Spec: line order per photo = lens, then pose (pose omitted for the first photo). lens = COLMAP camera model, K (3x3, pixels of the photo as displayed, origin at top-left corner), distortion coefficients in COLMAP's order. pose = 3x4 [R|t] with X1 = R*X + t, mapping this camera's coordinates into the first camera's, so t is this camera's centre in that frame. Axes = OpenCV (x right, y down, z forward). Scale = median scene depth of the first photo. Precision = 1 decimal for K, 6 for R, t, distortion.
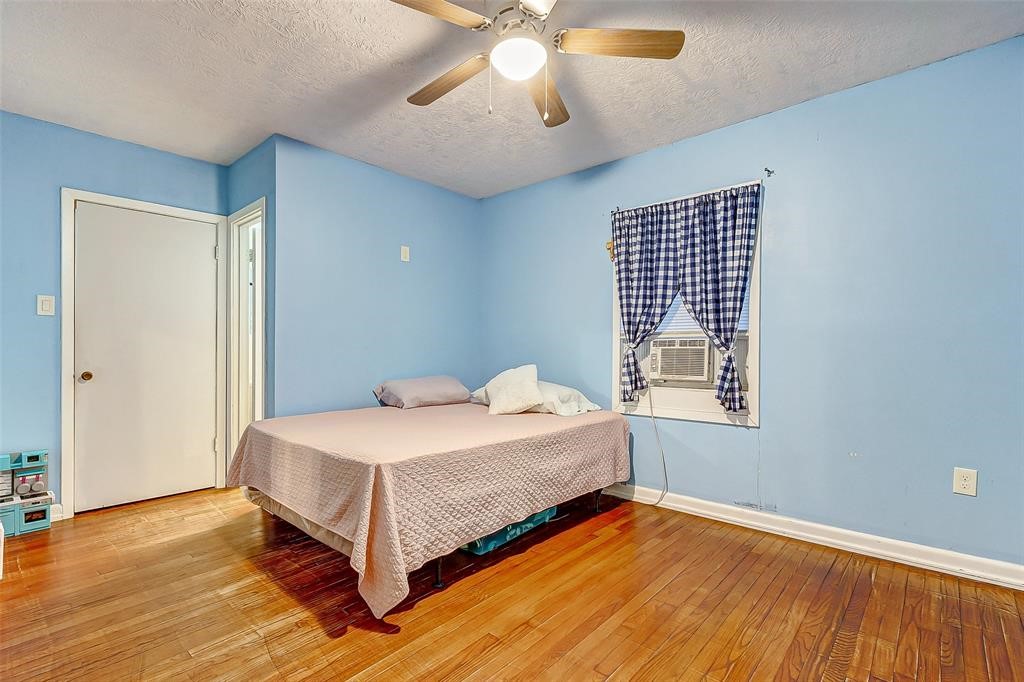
lens RADIAL K [[474.6, 0, 500.2], [0, 474.6, 351.5], [0, 0, 1]] dist [0.002293, -0.000292]
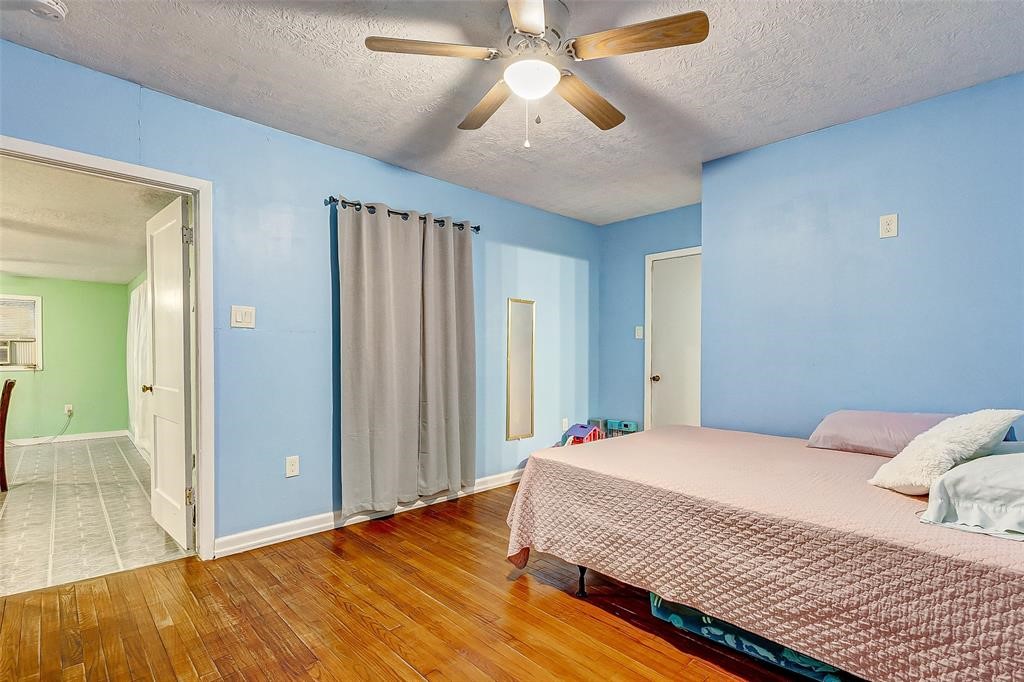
lens RADIAL K [[487.5, 0, 506.9], [0, 487.5, 349.3], [0, 0, 1]] dist [0.004212, 0.000354]
pose [[-0.077206, -0.004292, -0.997006, 0.746243], [-0.008550, 0.999957, -0.003642, -0.031185], [0.996978, 0.008243, -0.077240, 0.717080]]
